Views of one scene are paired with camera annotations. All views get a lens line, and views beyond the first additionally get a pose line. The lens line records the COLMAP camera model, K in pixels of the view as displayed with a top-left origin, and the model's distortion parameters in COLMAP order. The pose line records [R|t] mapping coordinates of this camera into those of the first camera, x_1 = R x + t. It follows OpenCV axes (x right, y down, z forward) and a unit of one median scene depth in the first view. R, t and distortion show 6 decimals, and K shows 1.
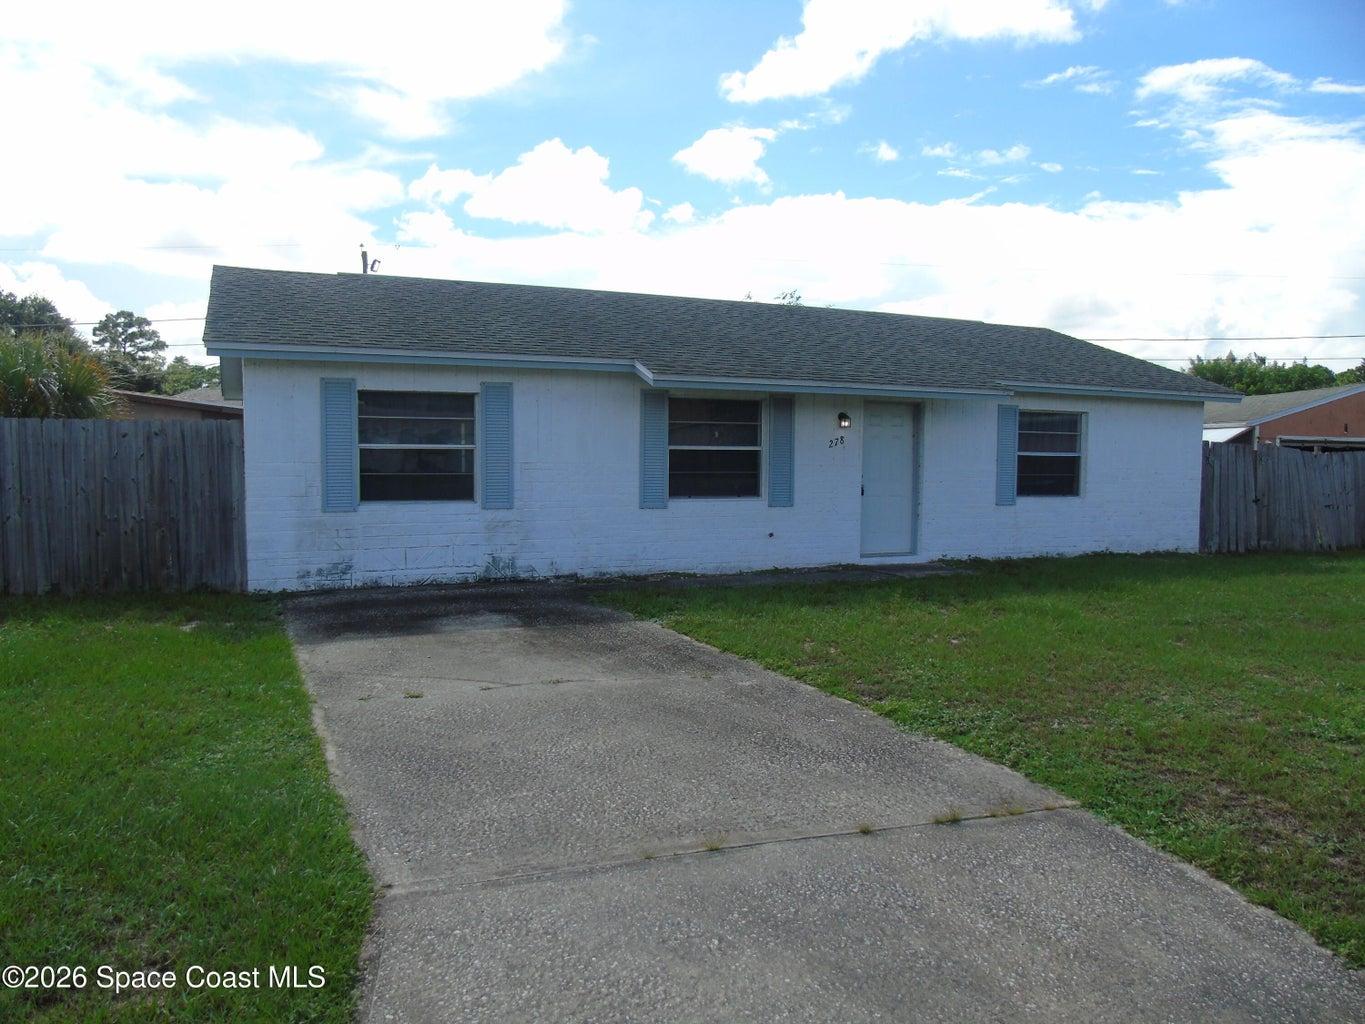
lens RADIAL K [[1009.3, 0, 682.5], [0, 1009.3, 512.0], [0, 0, 1]] dist [-0.039047, 0.003677]
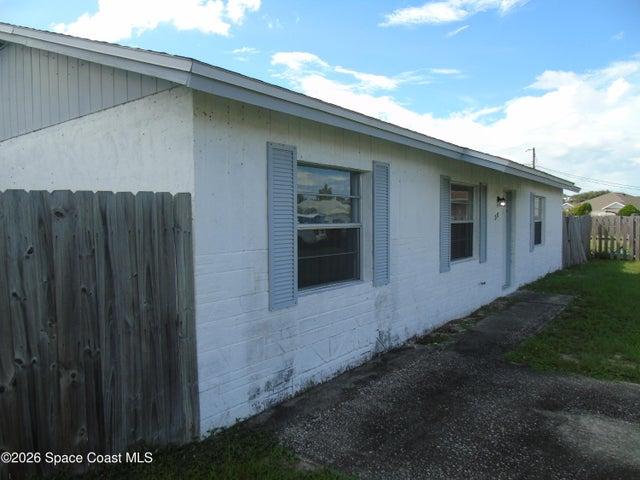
lens RADIAL K [[473.2, 0, 320.0], [0, 473.2, 240.0], [0, 0, 1]] dist [-0.039047, 0.003677]
pose [[0.865377, -0.033642, 0.499991, -0.512956], [0.040541, 0.999174, -0.002939, -0.053545], [-0.499479, 0.022813, 0.866026, 0.658762]]
